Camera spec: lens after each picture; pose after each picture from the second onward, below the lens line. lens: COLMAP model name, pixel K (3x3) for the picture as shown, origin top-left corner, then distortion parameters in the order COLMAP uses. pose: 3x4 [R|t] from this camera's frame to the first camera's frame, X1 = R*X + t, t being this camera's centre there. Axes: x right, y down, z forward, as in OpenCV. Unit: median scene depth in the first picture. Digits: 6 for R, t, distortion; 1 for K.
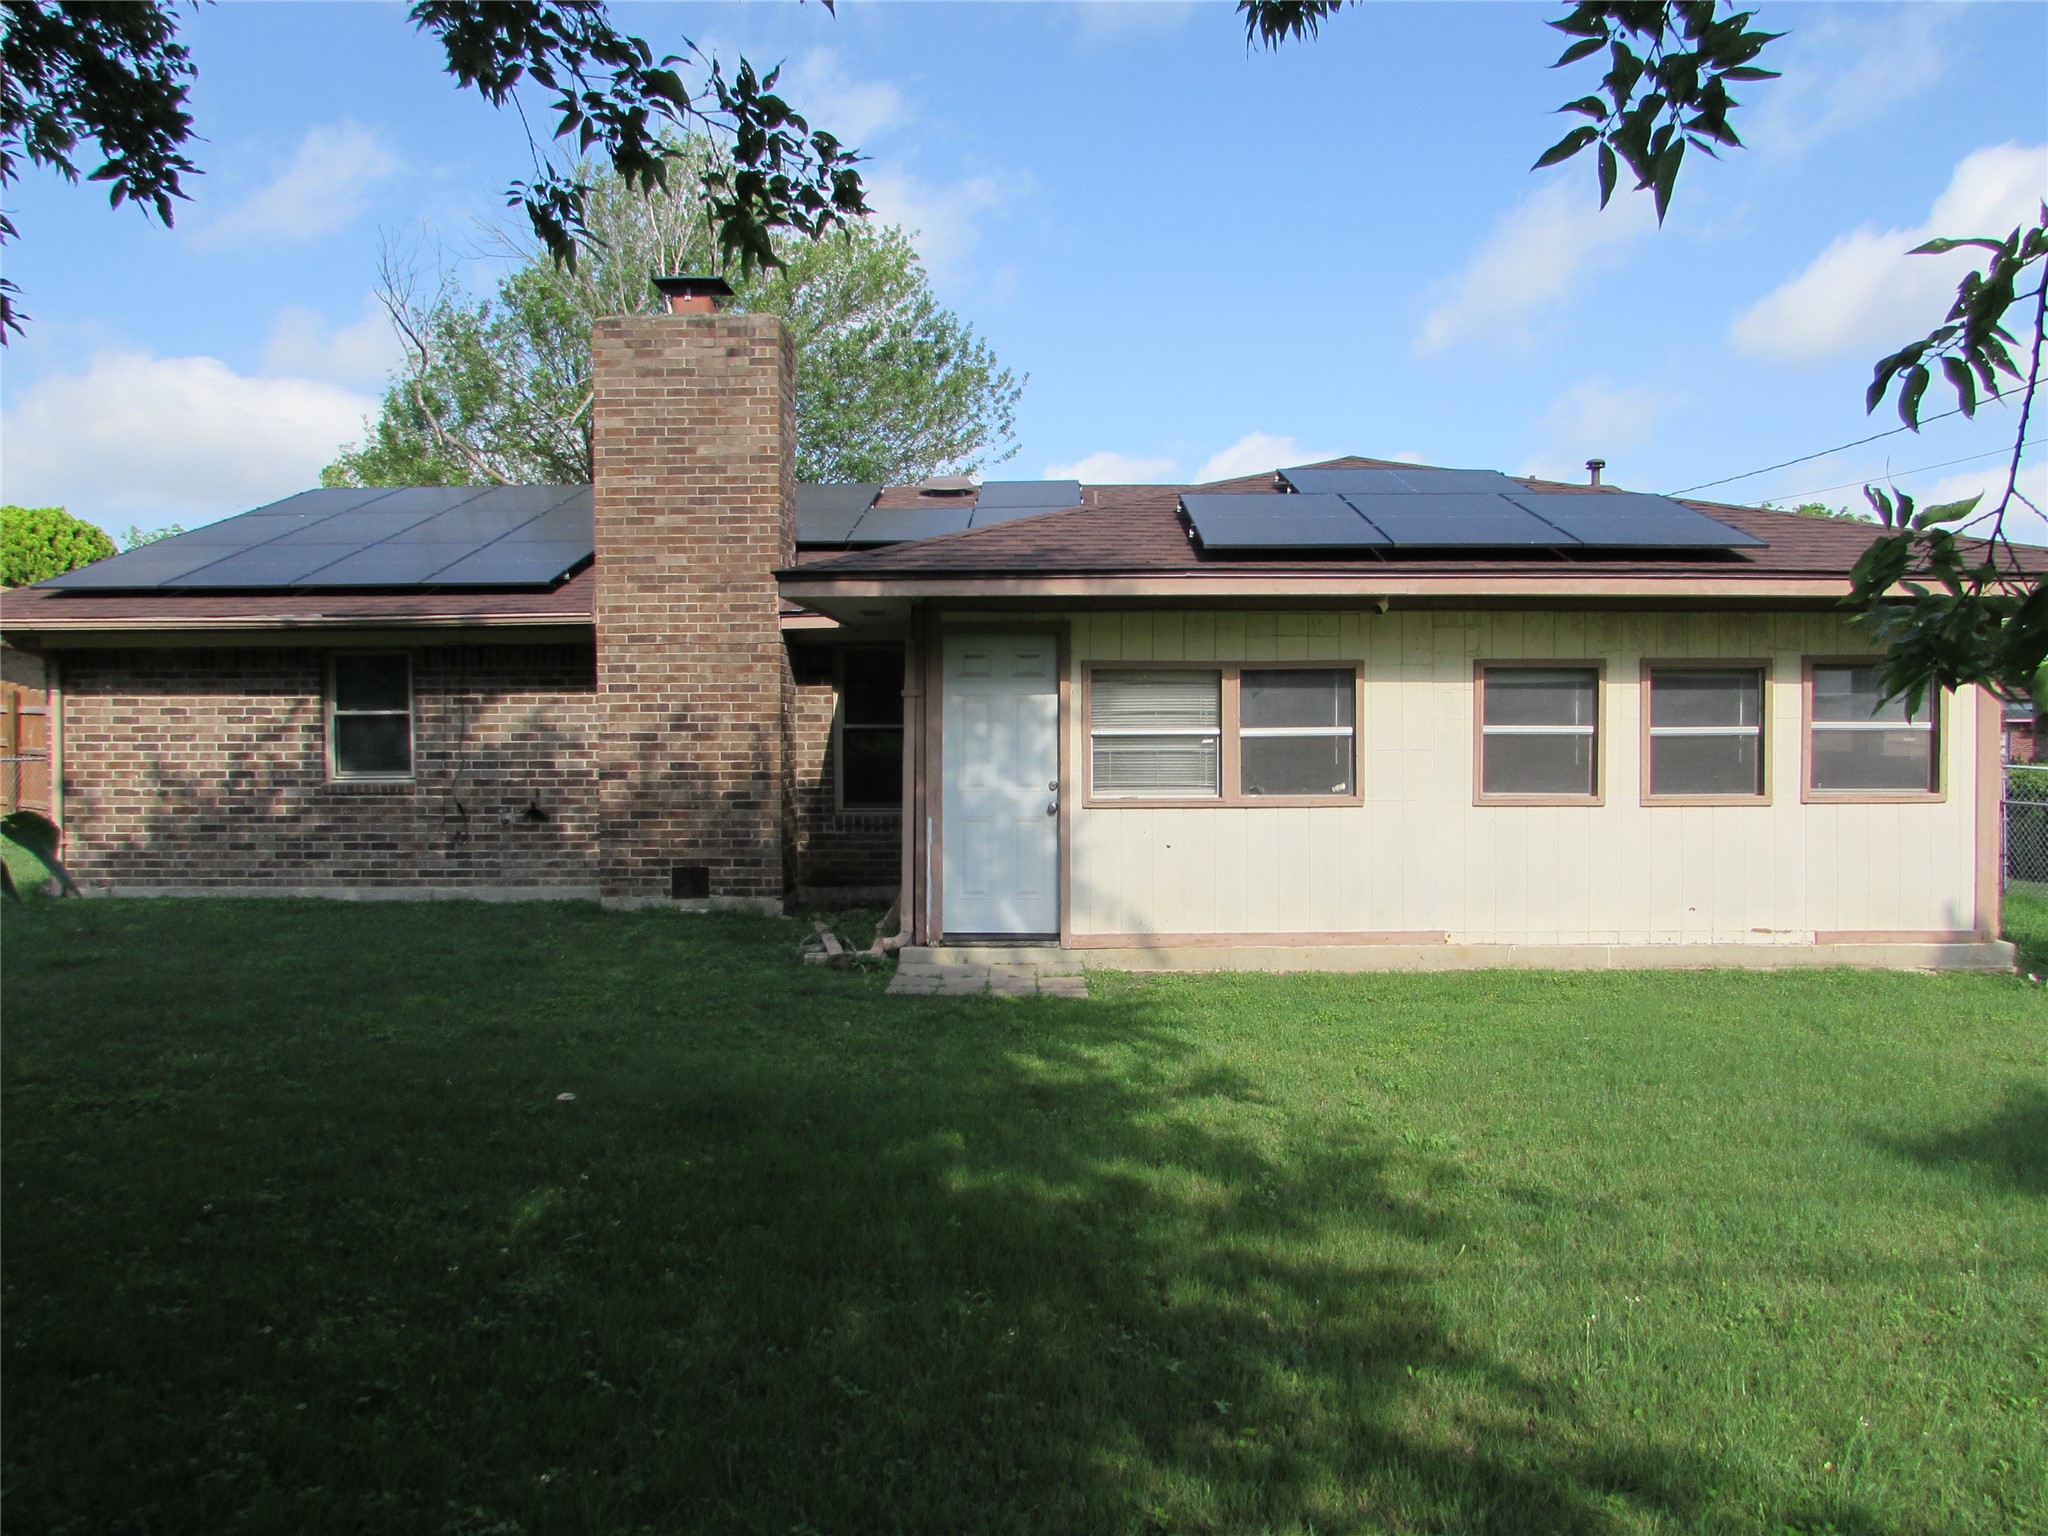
lens RADIAL K [[1493.4, 0, 1031.0], [0, 1493.4, 780.6], [0, 0, 1]] dist [-0.026243, -0.001948]
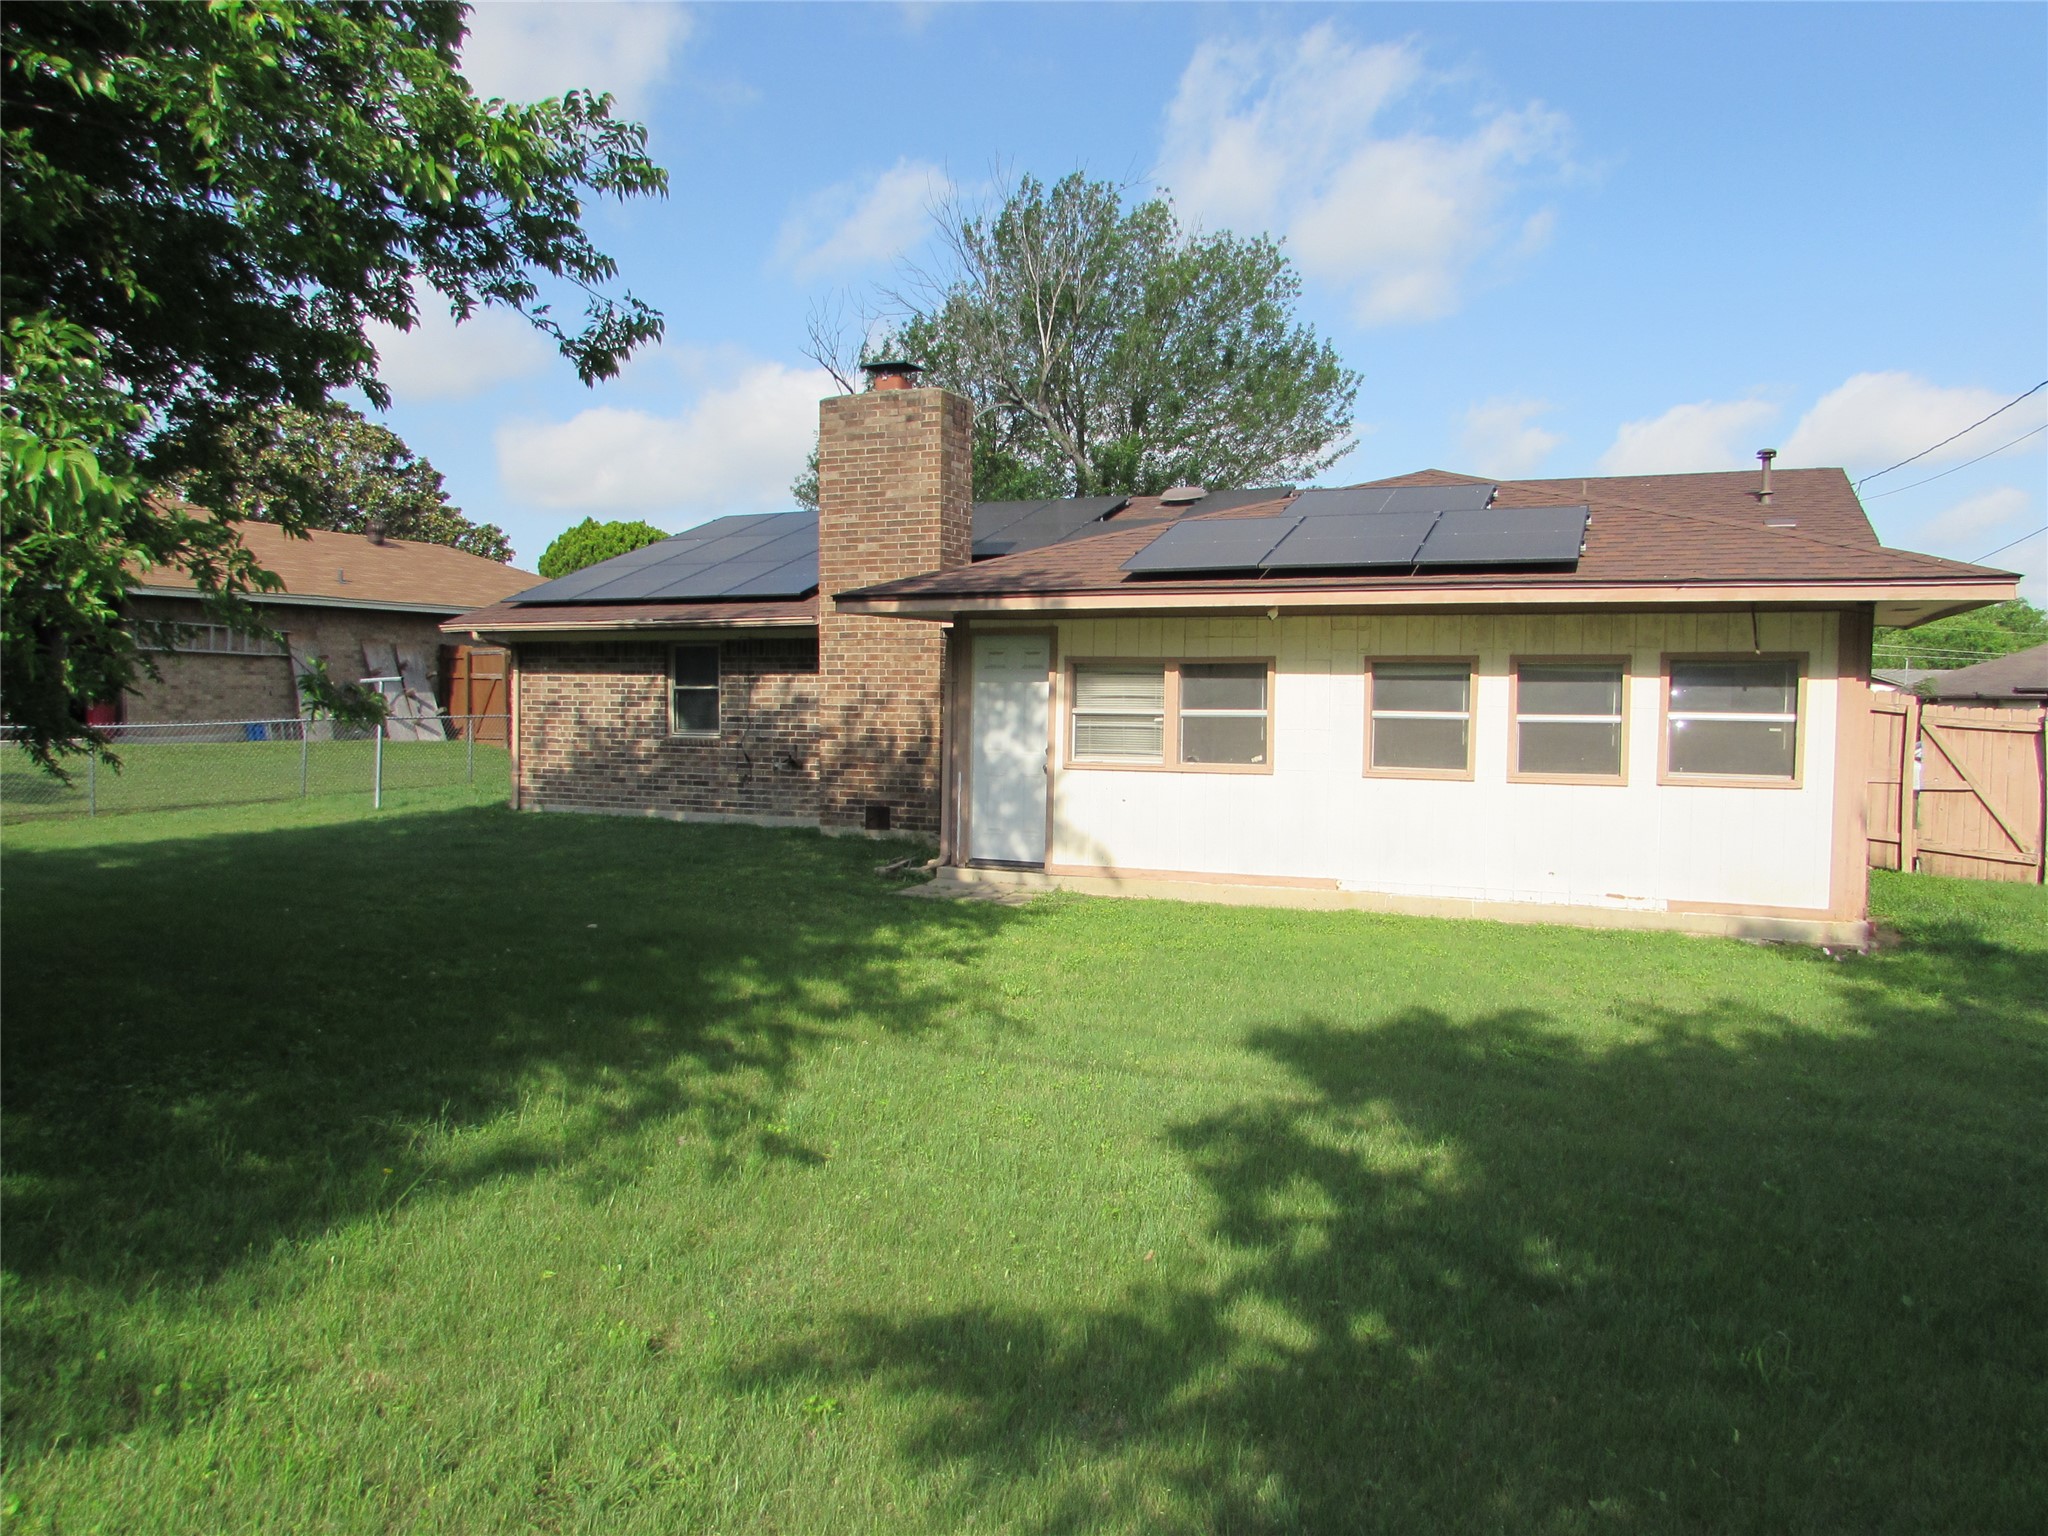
lens RADIAL K [[1514.4, 0, 1024.0], [0, 1514.4, 768.0], [0, 0, 1]] dist [-0.007897, -0.000781]
pose [[0.914811, 0.031271, -0.402669, 0.440964], [-0.025890, 0.999488, 0.018801, -0.005144], [0.403051, -0.006774, 0.915152, -0.190998]]
